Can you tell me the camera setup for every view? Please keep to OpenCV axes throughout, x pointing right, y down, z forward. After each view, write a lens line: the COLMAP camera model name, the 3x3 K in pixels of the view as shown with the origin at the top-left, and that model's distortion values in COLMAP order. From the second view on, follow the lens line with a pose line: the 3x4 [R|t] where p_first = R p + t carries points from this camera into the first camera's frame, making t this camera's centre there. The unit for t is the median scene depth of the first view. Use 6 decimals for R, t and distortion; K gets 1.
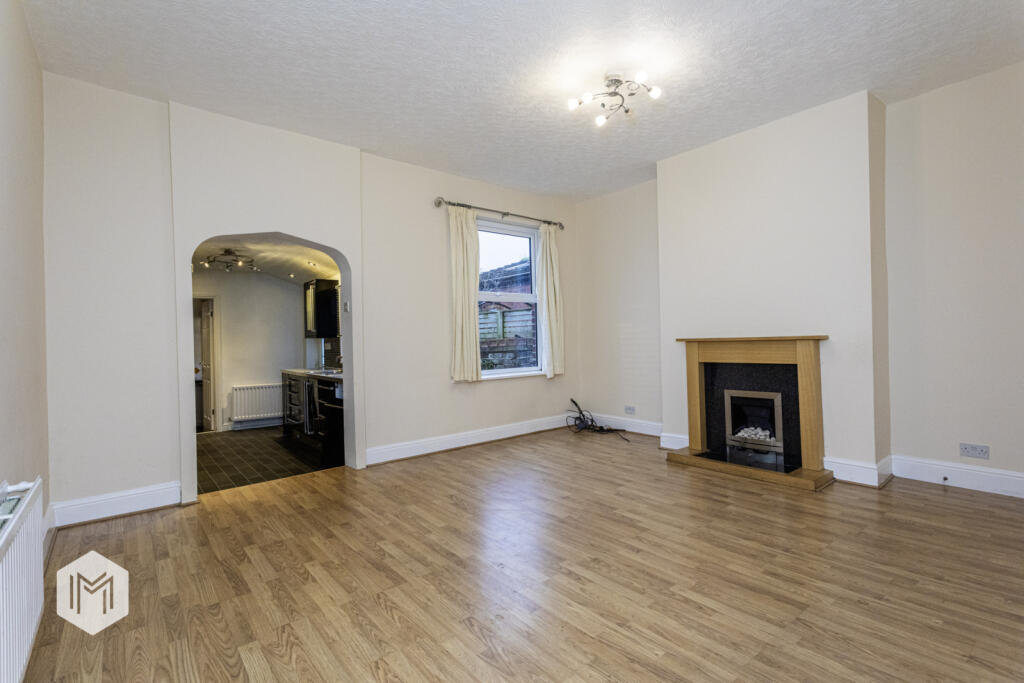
lens RADIAL K [[483.9, 0, 510.9], [0, 483.9, 345.1], [0, 0, 1]] dist [-0.005083, 0.000816]
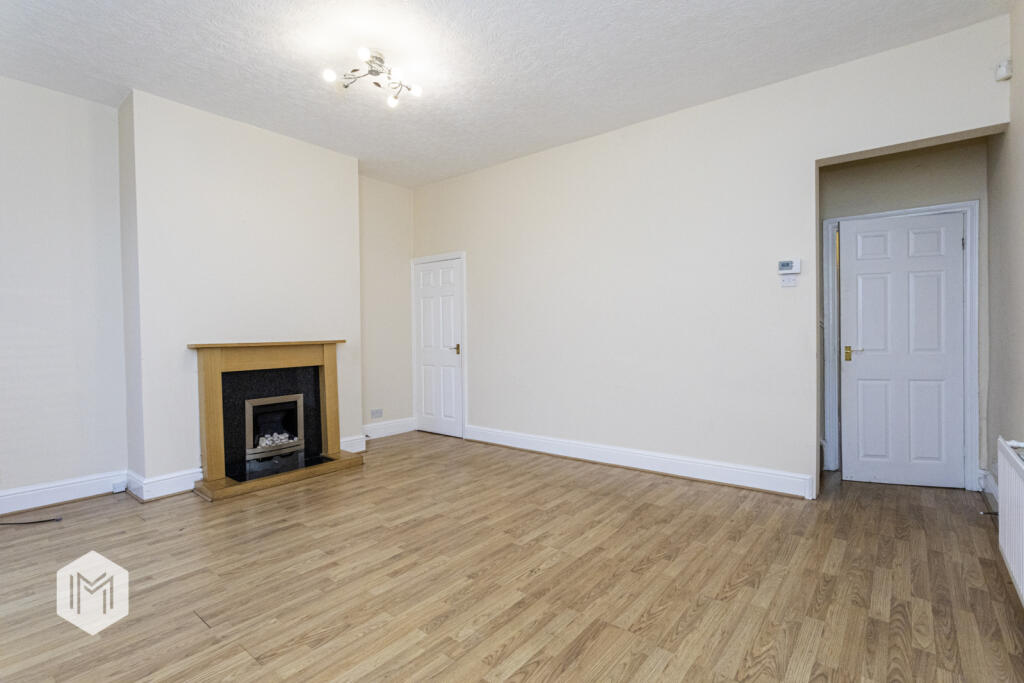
lens RADIAL K [[483.9, 0, 508.6], [0, 483.9, 335.8], [0, 0, 1]] dist [-0.005083, 0.000816]
pose [[-0.197194, 0.018927, 0.980182, -0.786499], [0.032472, 0.999391, -0.012766, -0.002481], [-0.979827, 0.029311, -0.197689, 1.000314]]
